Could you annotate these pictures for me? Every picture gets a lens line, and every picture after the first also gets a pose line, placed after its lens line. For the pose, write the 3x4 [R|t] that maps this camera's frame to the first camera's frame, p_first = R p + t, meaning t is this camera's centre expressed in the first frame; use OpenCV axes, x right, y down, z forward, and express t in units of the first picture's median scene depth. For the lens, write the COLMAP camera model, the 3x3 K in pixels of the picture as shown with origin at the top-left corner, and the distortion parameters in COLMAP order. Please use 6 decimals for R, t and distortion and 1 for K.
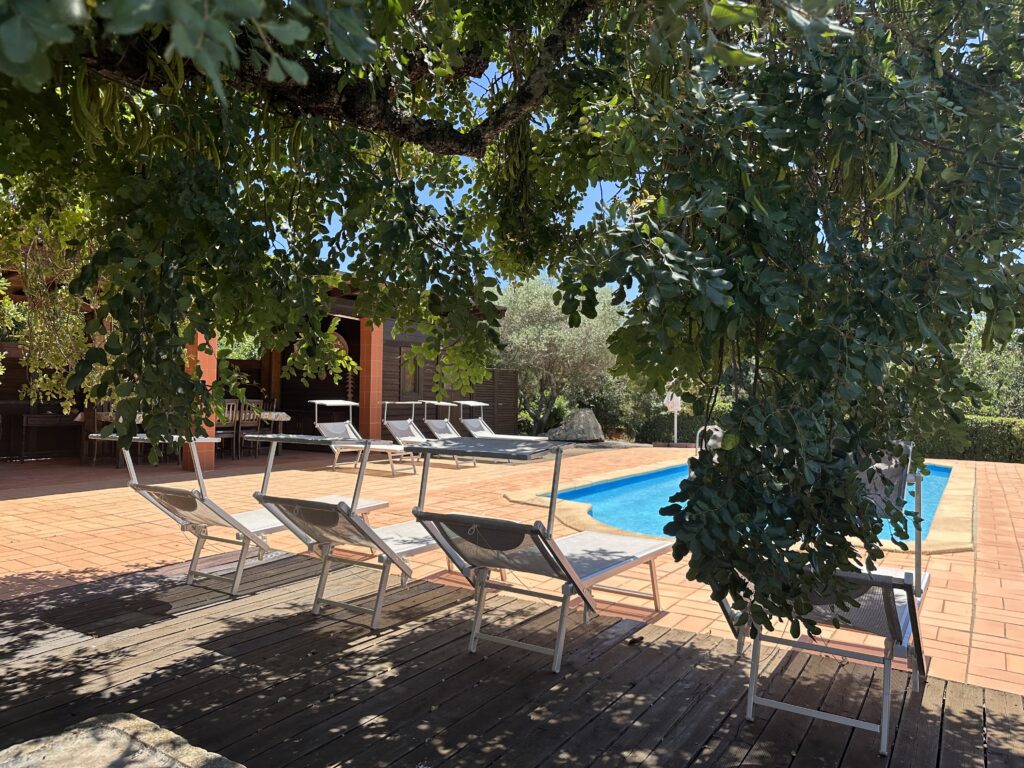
lens RADIAL K [[712.2, 0, 507.6], [0, 712.2, 376.5], [0, 0, 1]] dist [0.024162, -0.008499]
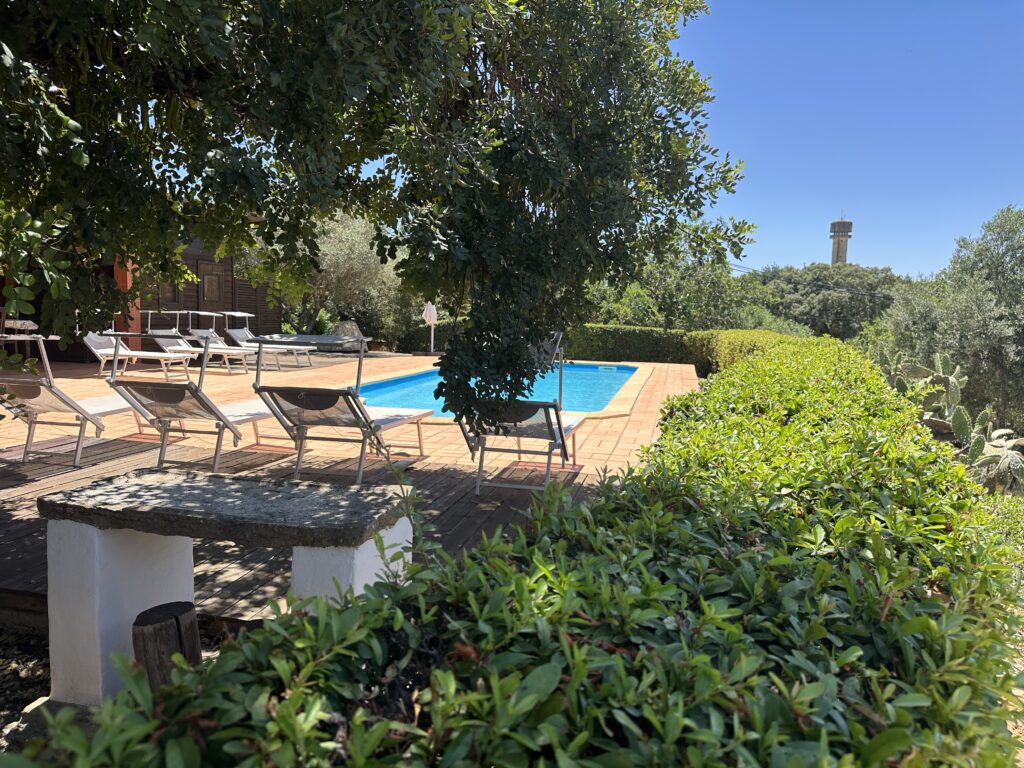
lens RADIAL K [[712.2, 0, 511.5], [0, 712.2, 380.2], [0, 0, 1]] dist [0.024162, -0.008499]
pose [[0.941864, -0.019053, 0.335454, -0.096289], [-0.022797, 0.992466, 0.120377, -0.002145], [-0.335220, -0.121026, 0.934334, -0.371782]]
